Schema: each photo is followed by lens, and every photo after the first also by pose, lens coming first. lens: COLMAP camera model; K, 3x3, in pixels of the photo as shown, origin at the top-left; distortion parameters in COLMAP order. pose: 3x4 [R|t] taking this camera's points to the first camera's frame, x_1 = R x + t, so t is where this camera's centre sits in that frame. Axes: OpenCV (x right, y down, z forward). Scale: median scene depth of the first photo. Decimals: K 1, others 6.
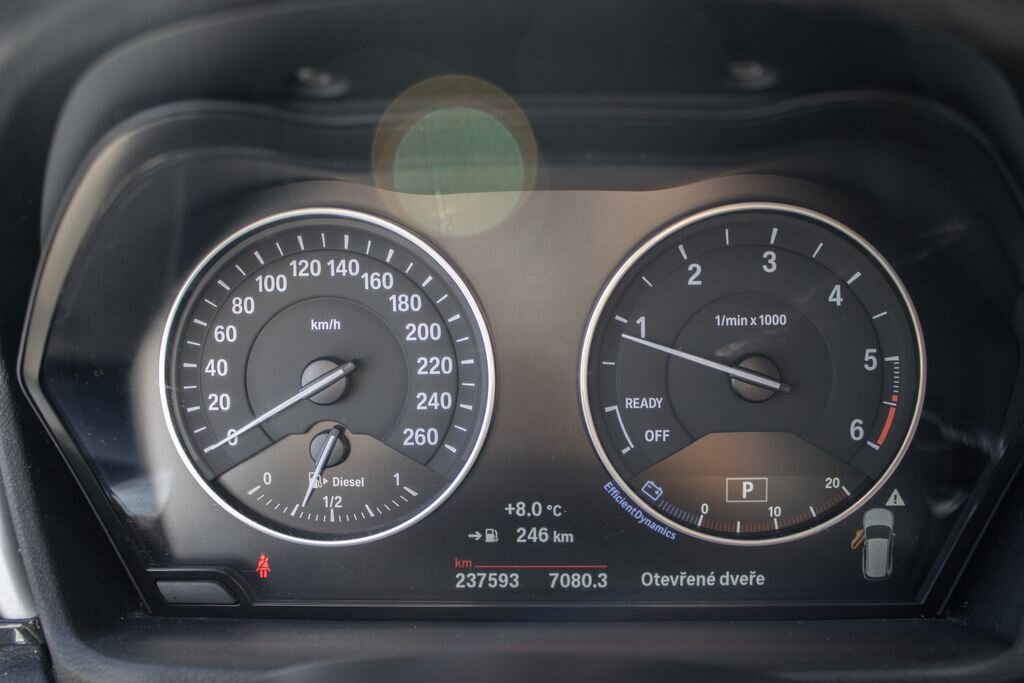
lens RADIAL K [[1036.4, 0, 507.7], [0, 1036.4, 386.4], [0, 0, 1]] dist [-0.101004, 0.000000]
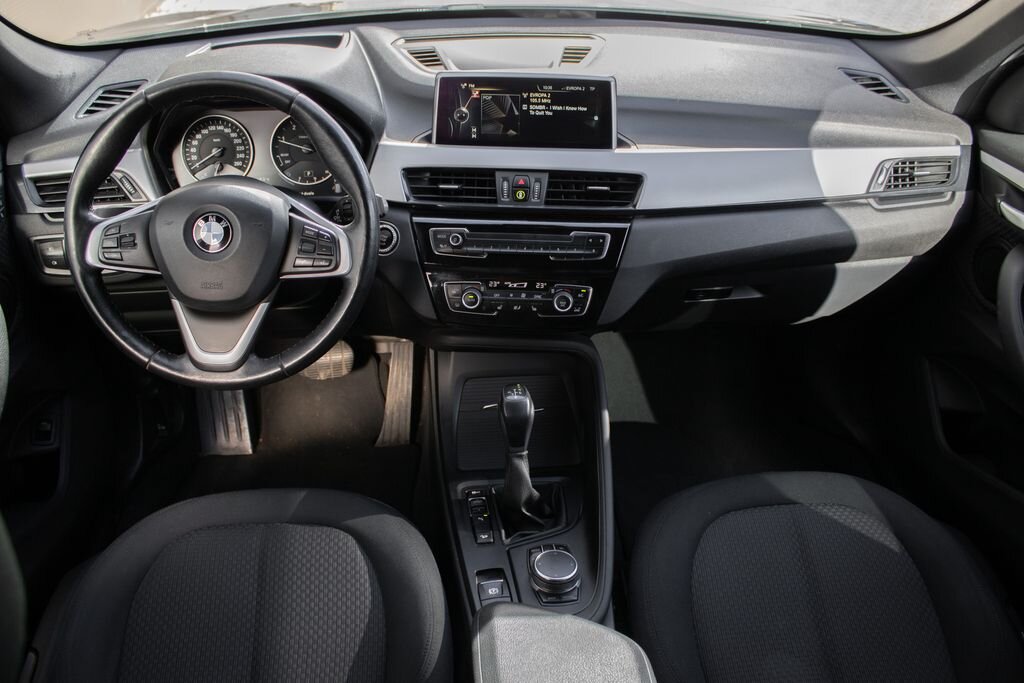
lens RADIAL K [[876.4, 0, 505.5], [0, 876.4, 351.8], [0, 0, 1]] dist [-0.164905, 0.145126]
pose [[0.992796, -0.033668, 0.114989, 0.647085], [0.020733, 0.993504, 0.111890, 0.488261], [-0.118009, -0.108700, 0.987045, -3.091896]]
